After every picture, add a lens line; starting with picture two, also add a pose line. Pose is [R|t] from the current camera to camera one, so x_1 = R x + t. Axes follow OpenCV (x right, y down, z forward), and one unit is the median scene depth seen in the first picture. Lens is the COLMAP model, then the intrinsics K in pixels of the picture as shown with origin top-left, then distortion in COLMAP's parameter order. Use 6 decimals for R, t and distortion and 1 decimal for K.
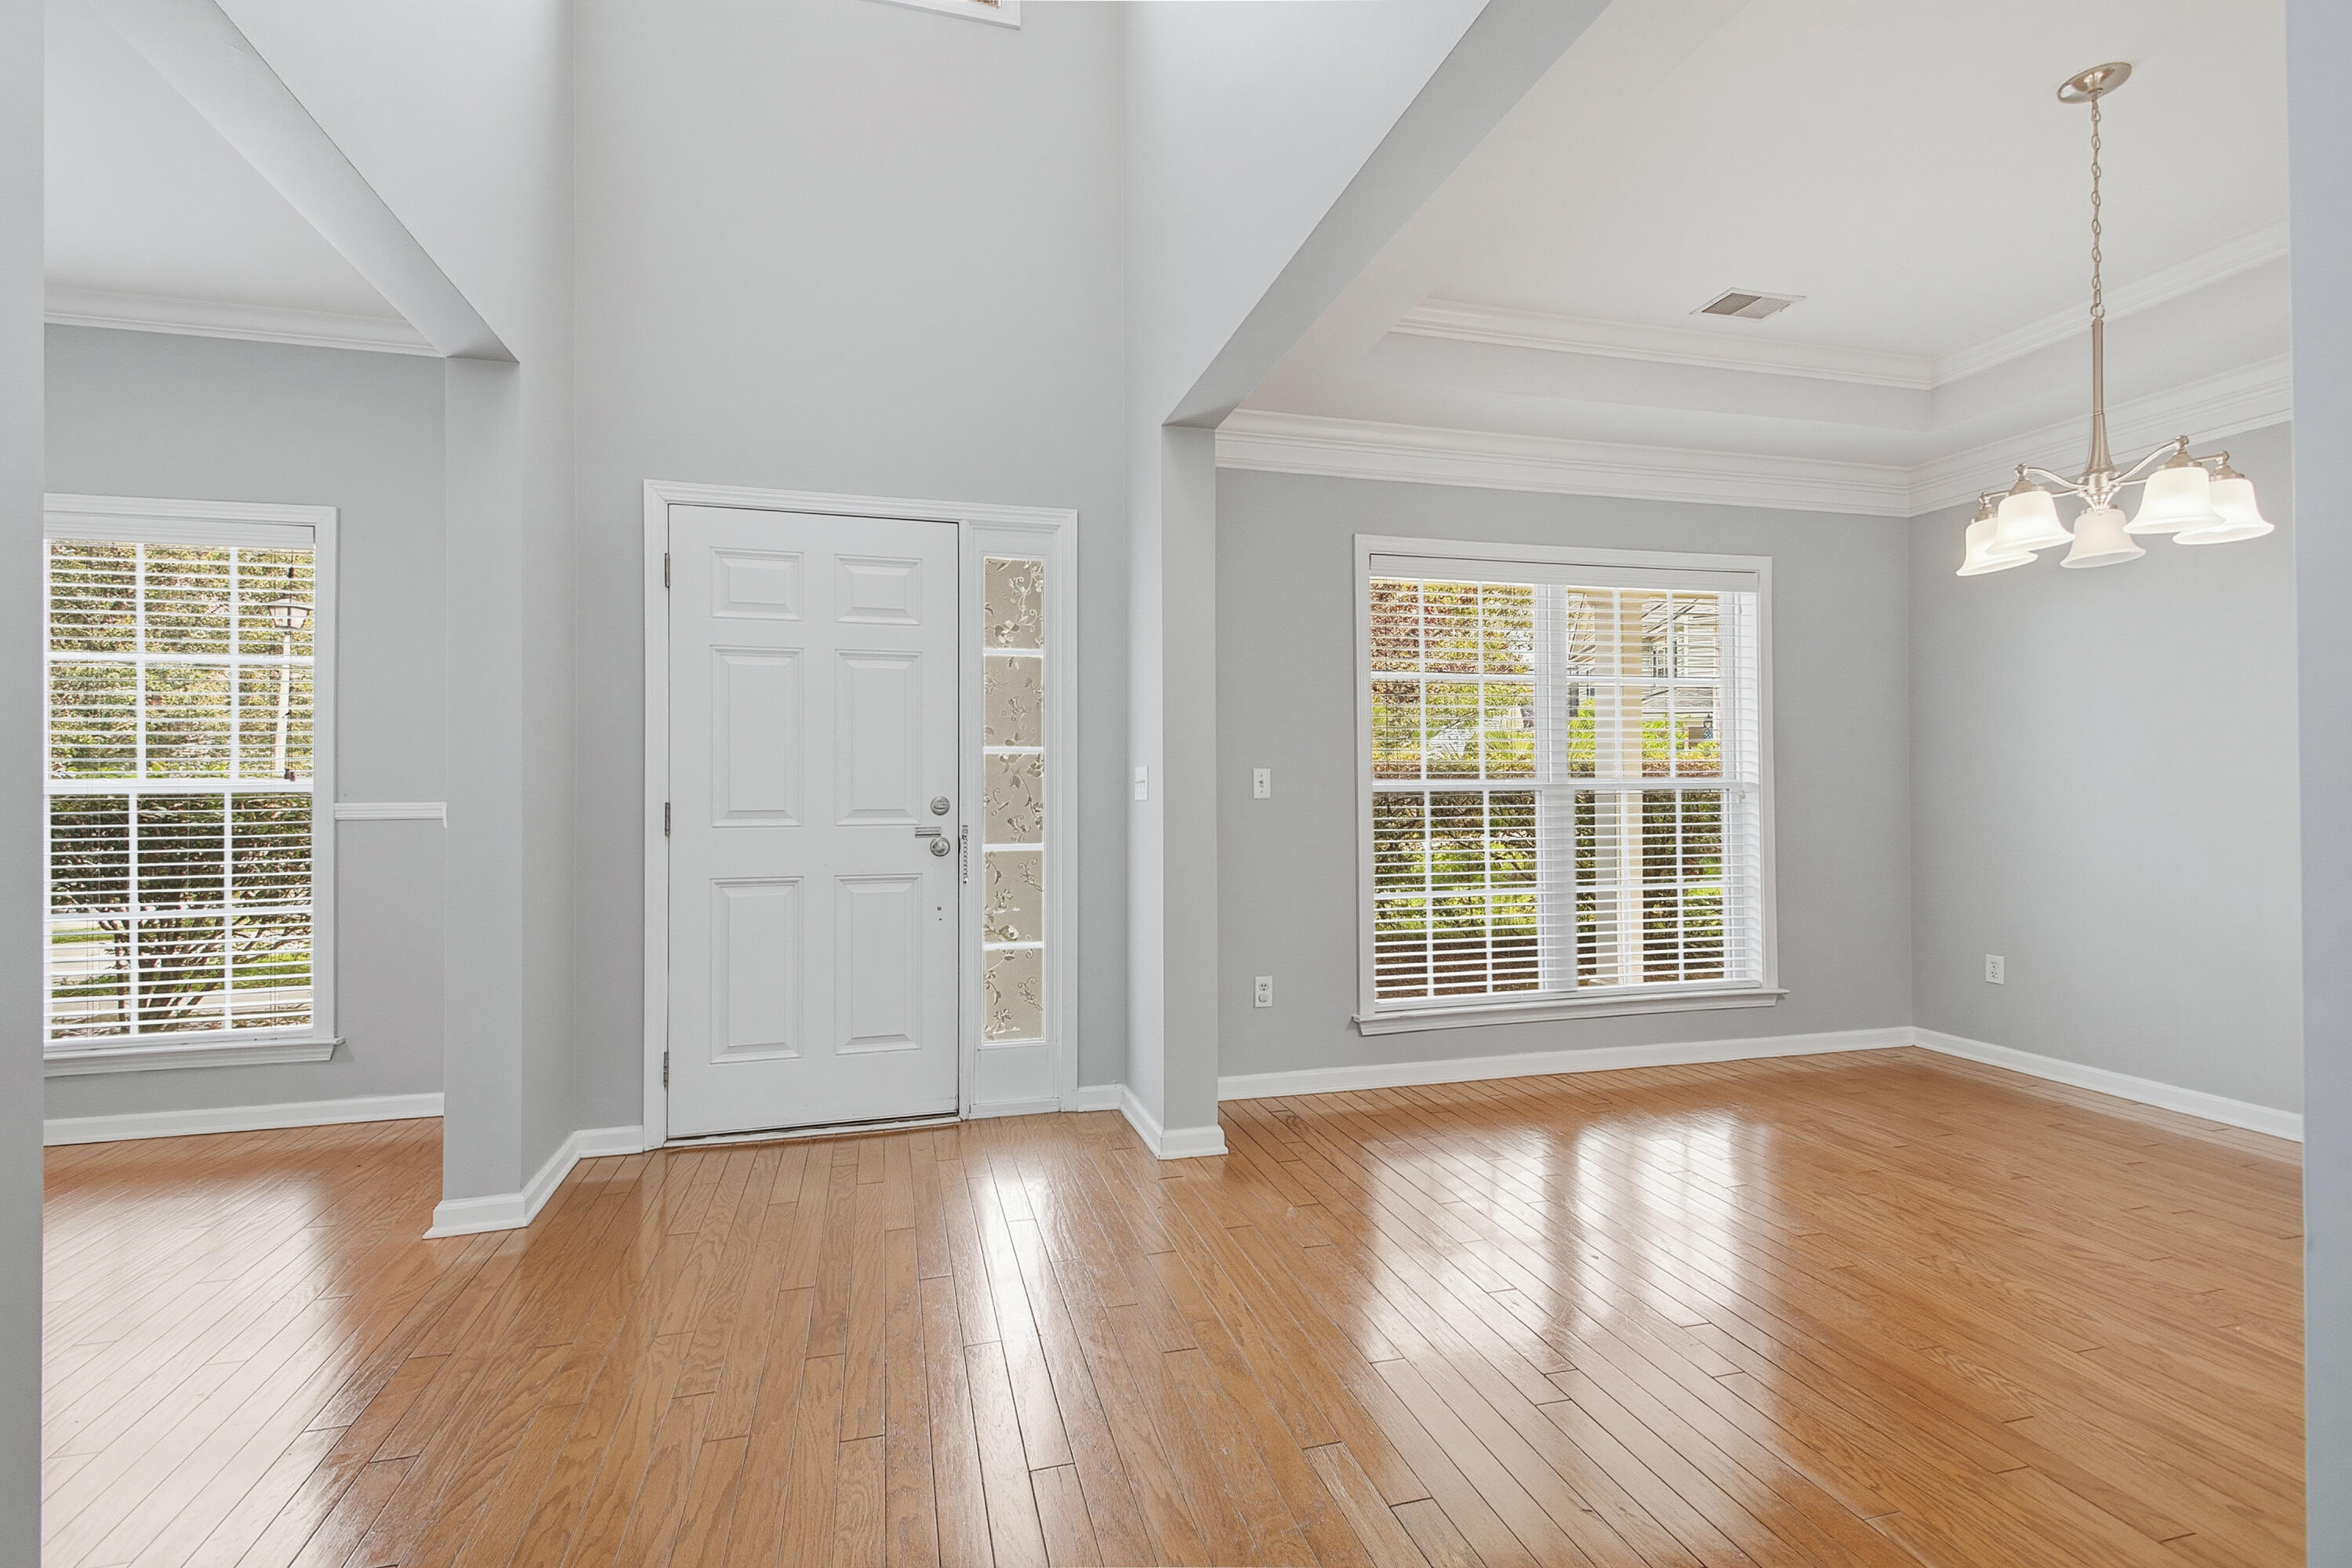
lens RADIAL K [[1038.8, 0, 1164.4], [0, 1038.8, 782.4], [0, 0, 1]] dist [-0.018119, -0.000623]
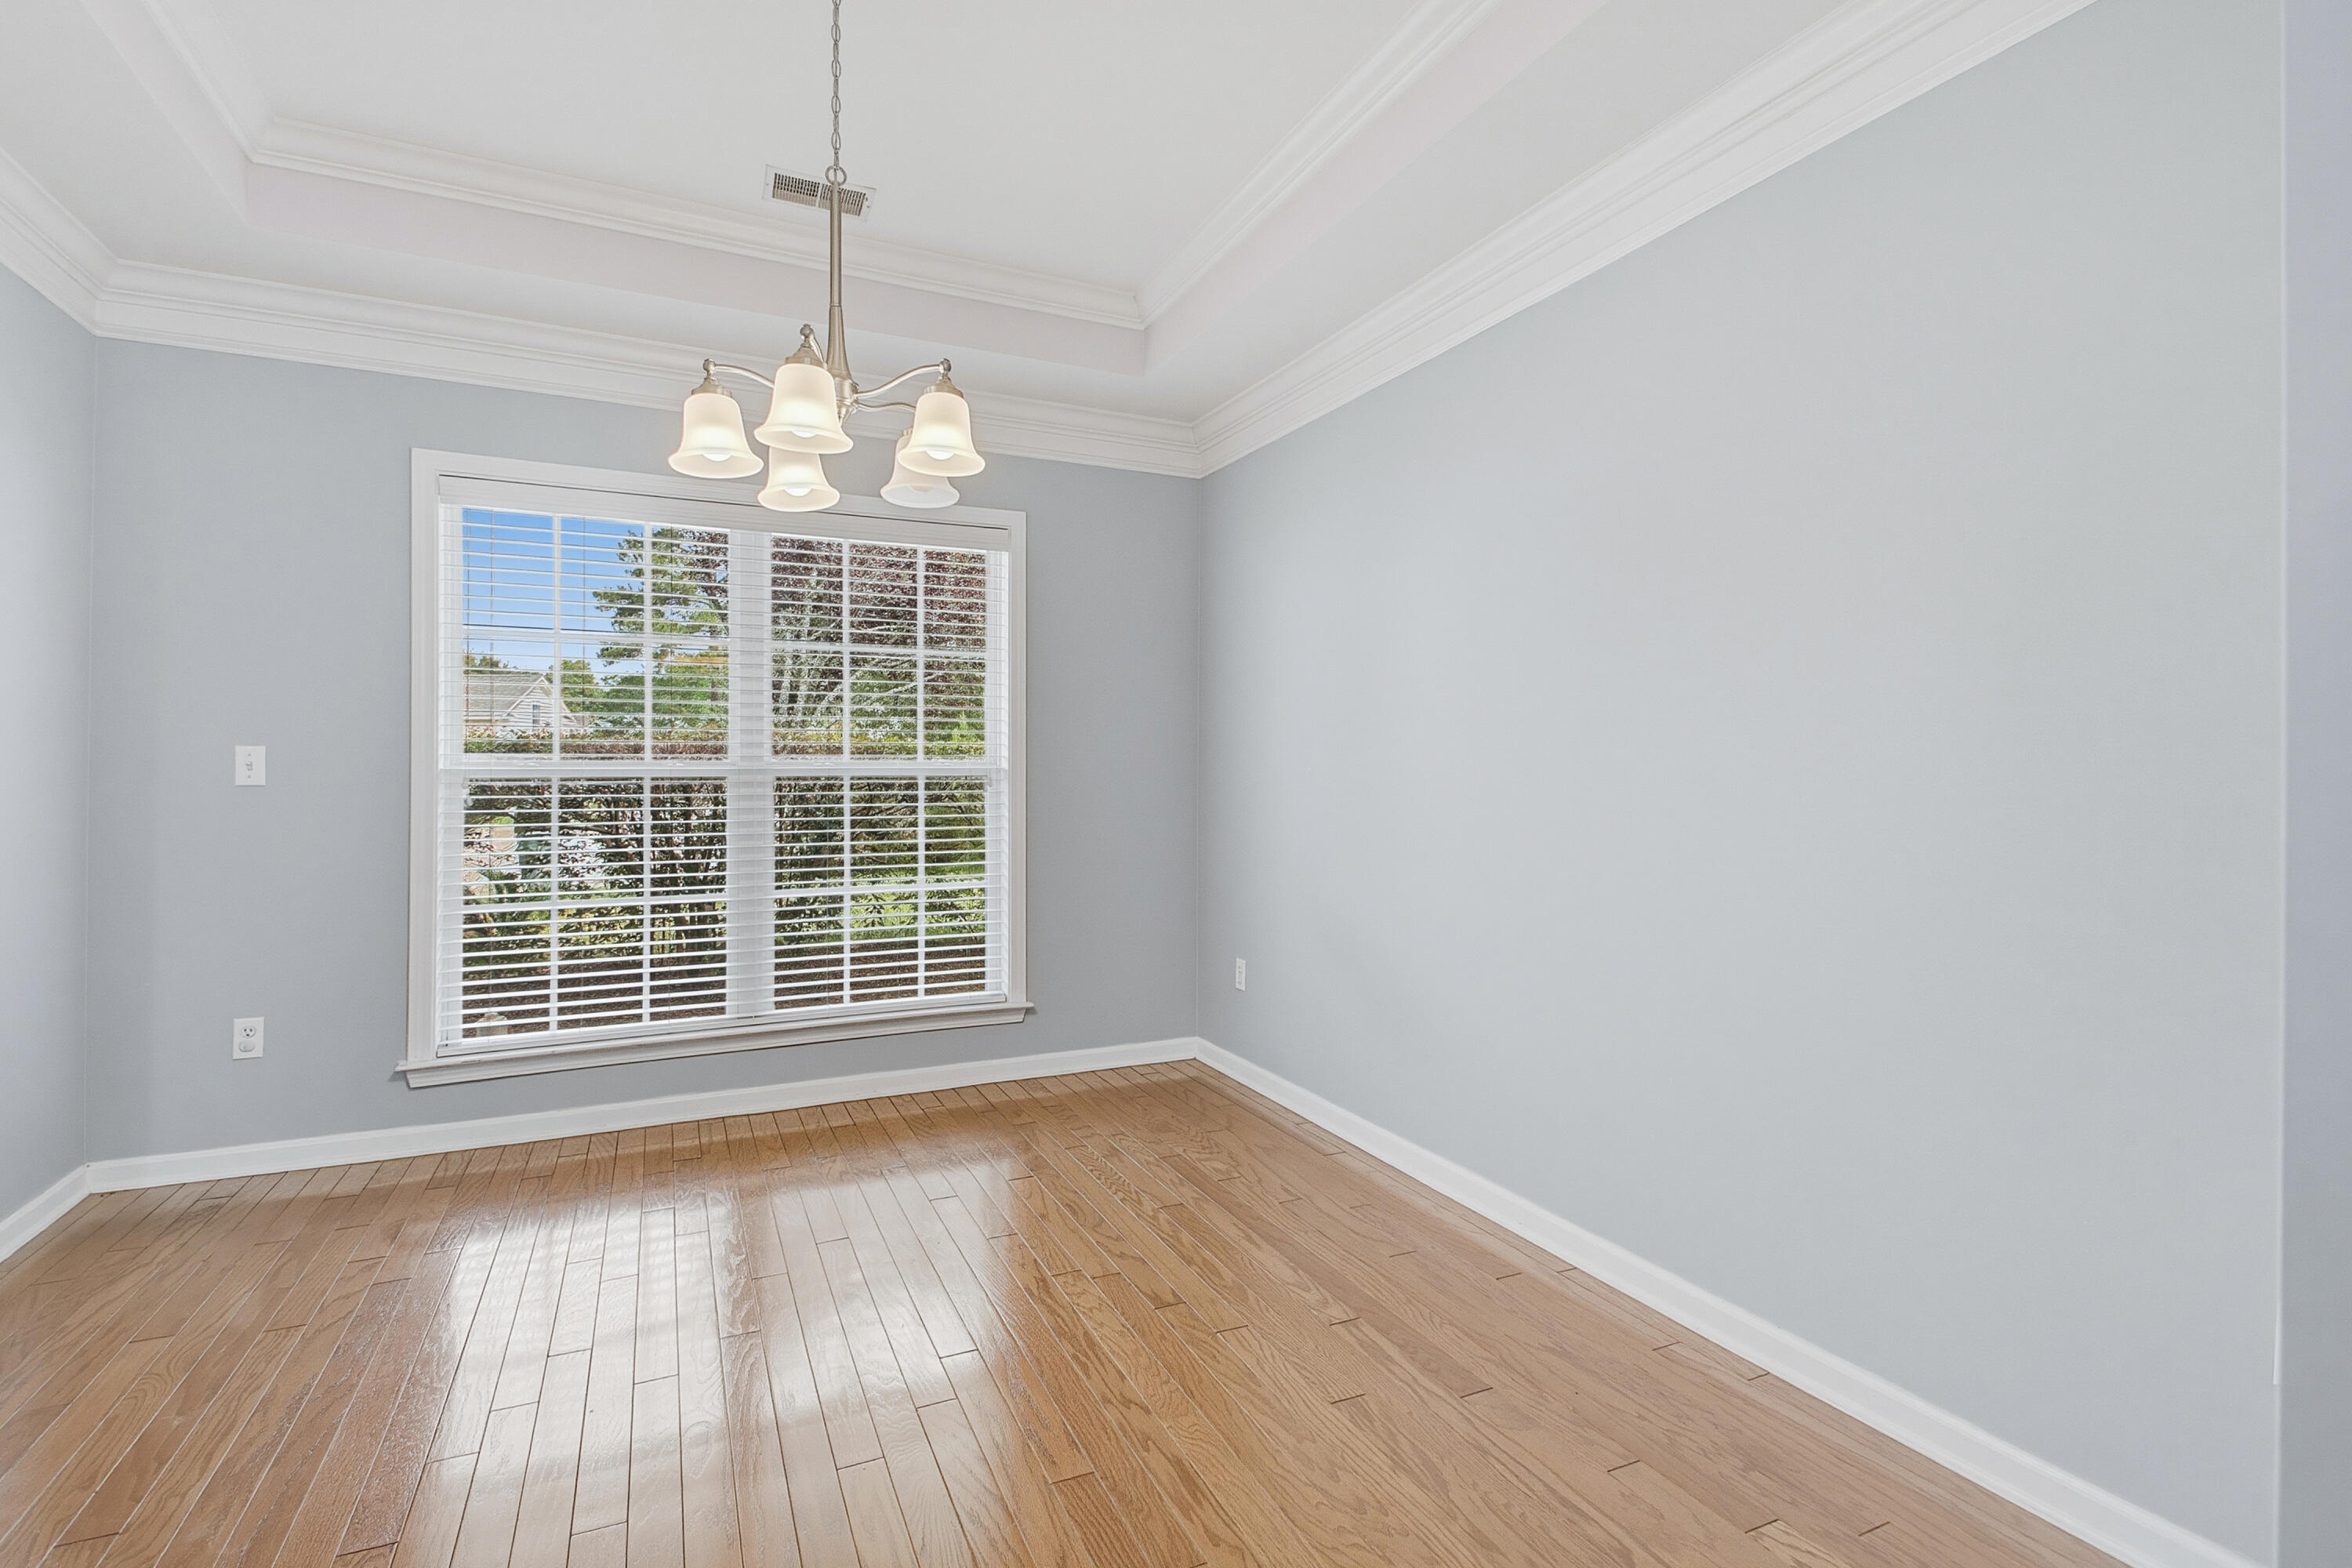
lens RADIAL K [[1038.8, 0, 1189.8], [0, 1038.8, 775.1], [0, 0, 1]] dist [-0.018119, -0.000623]
pose [[0.976365, 0.006428, 0.216034, 0.551171], [-0.009374, 0.999877, 0.012613, -0.007604], [-0.215926, -0.014340, 0.976304, 0.106229]]
